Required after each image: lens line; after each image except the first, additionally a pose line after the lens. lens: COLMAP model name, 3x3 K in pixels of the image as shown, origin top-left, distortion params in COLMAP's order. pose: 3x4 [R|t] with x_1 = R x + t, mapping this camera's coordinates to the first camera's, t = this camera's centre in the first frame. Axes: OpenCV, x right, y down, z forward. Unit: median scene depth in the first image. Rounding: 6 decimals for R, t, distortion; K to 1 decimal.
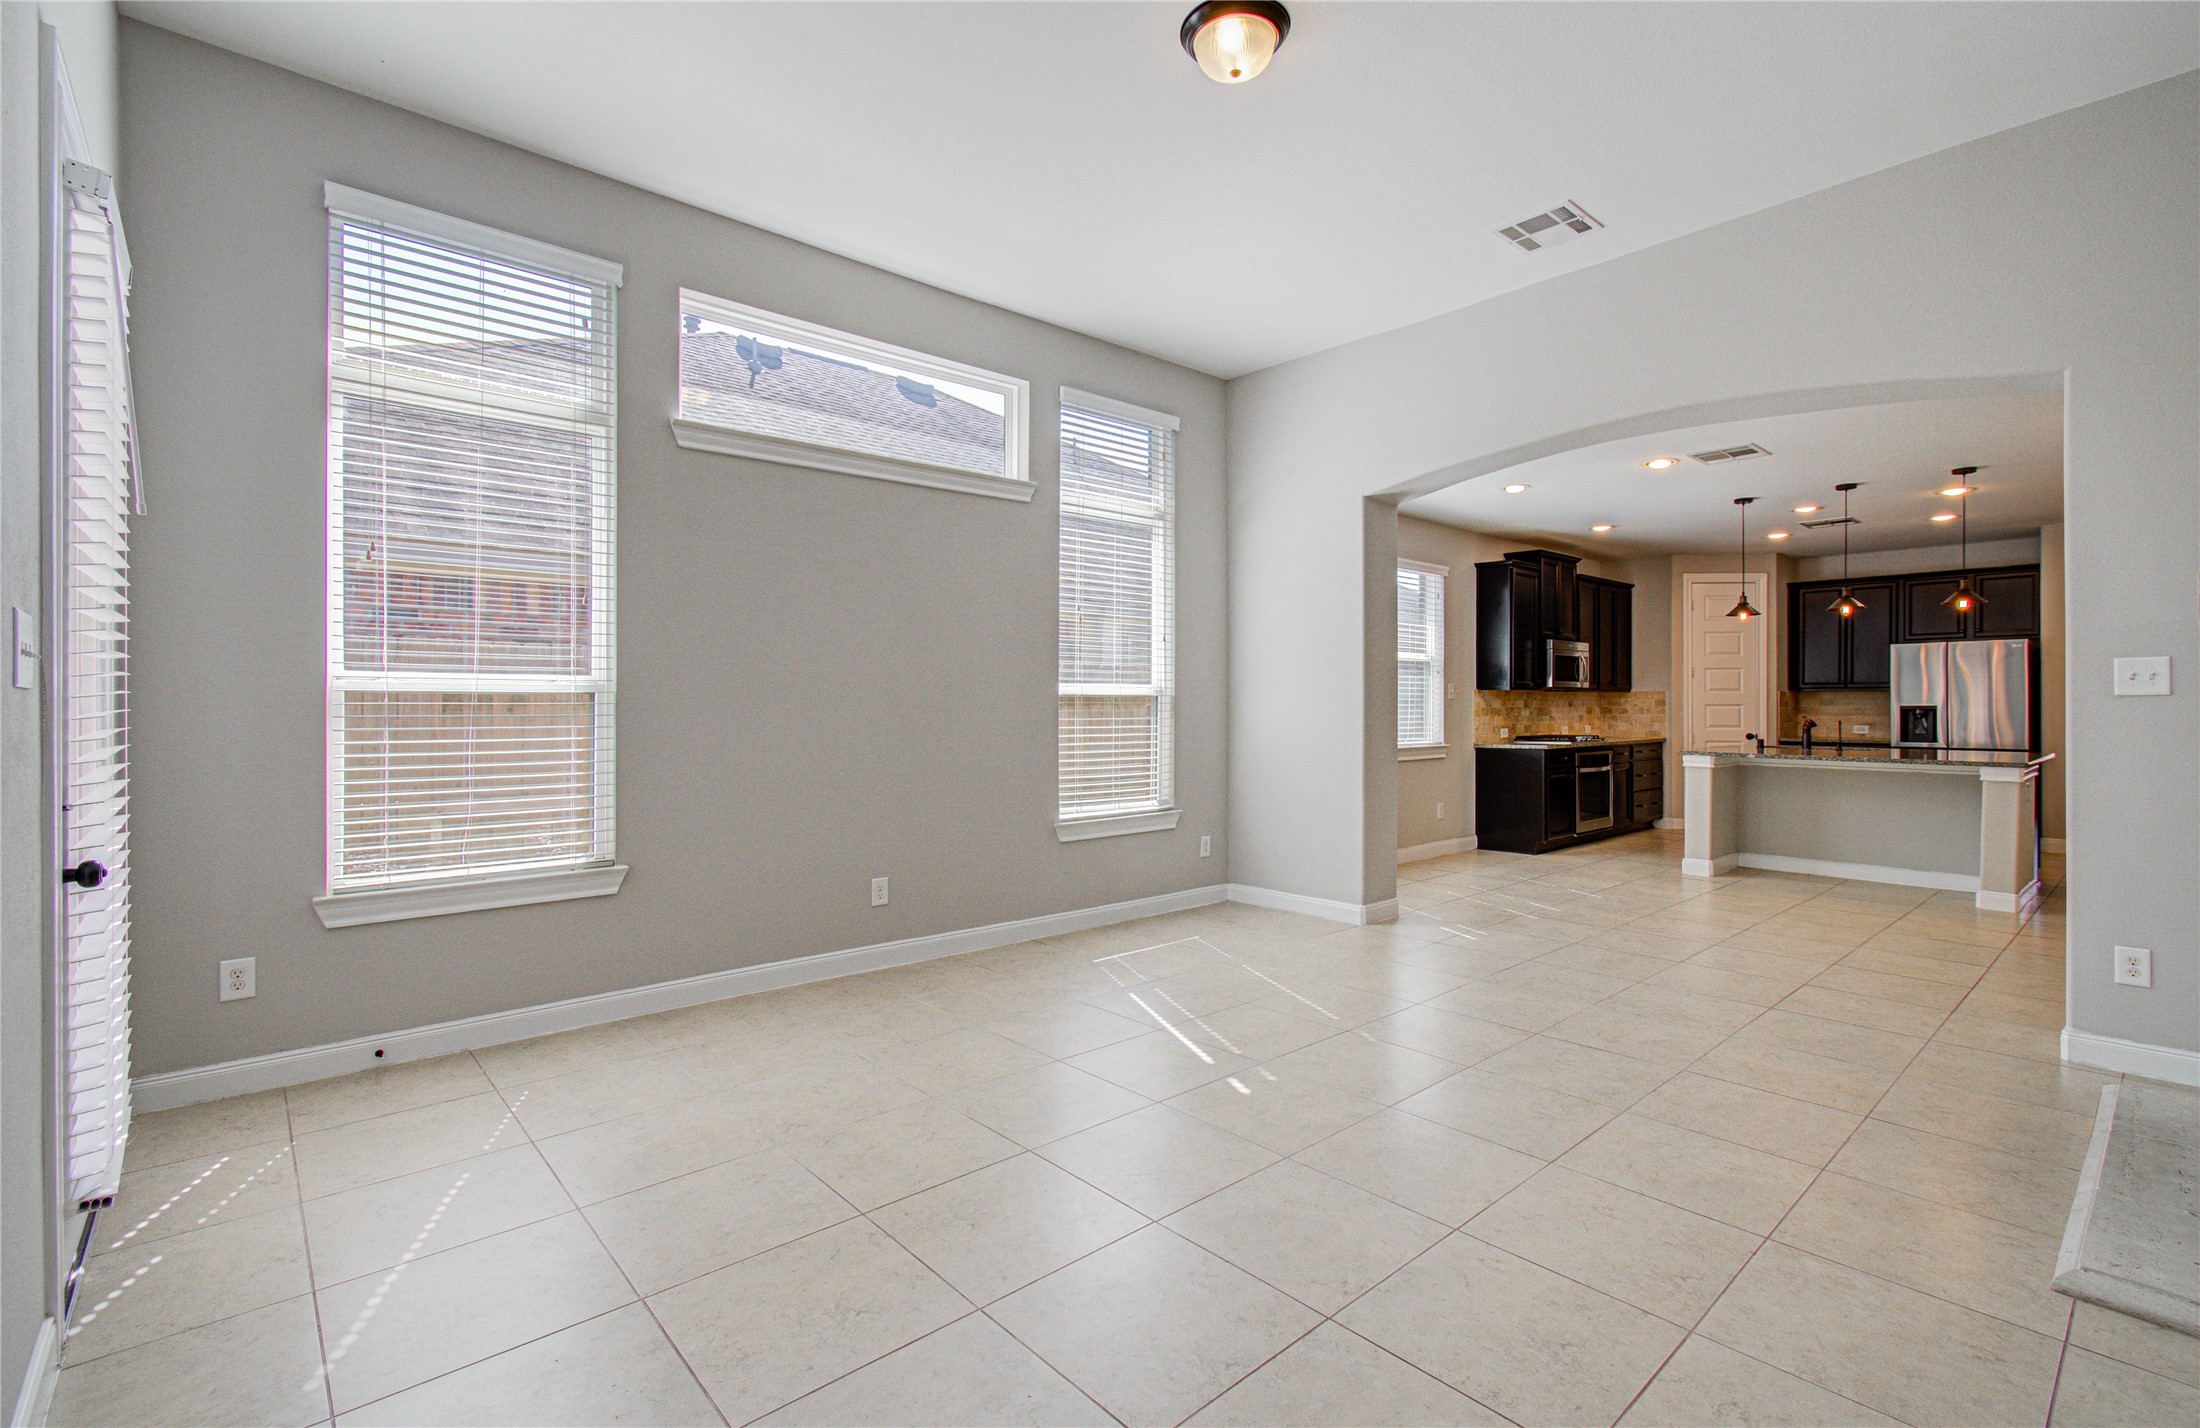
lens RADIAL K [[974.3, 0, 1100.0], [0, 974.3, 714.0], [0, 0, 1]] dist [-0.022912, -0.000162]
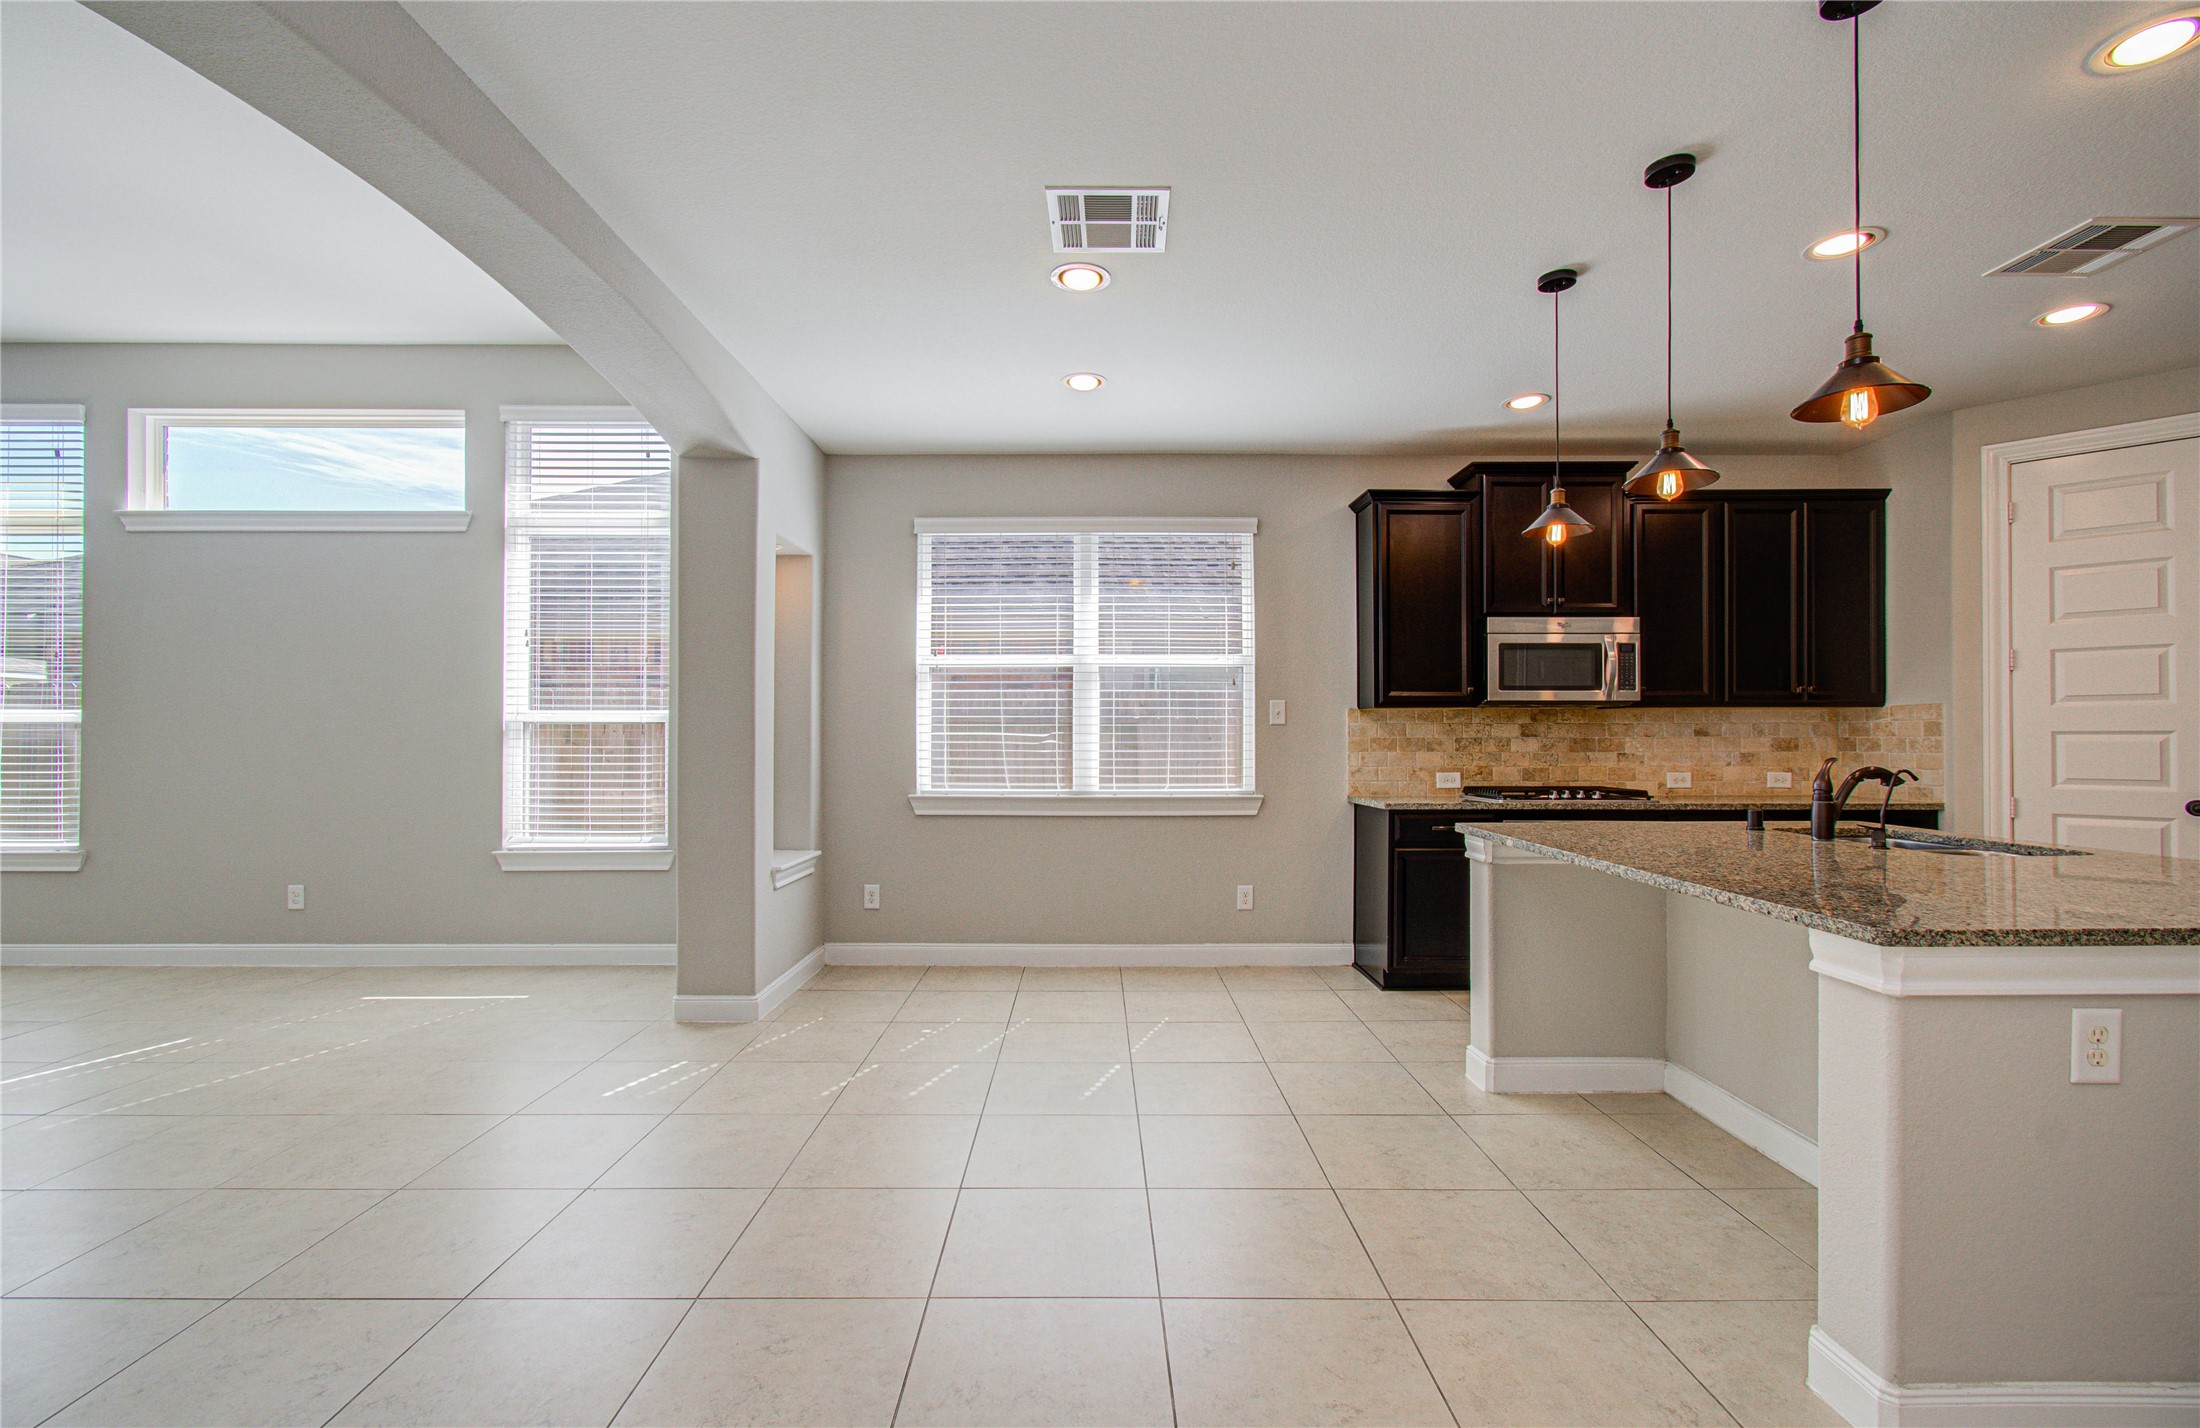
lens RADIAL K [[954.3, 0, 1094.5], [0, 954.3, 743.1], [0, 0, 1]] dist [-0.000126, -0.000746]
pose [[0.752901, 0.003636, -0.658124, 0.730307], [-0.007621, 0.999966, -0.003195, 0.000415], [0.658089, 0.007421, 0.752903, 0.473530]]
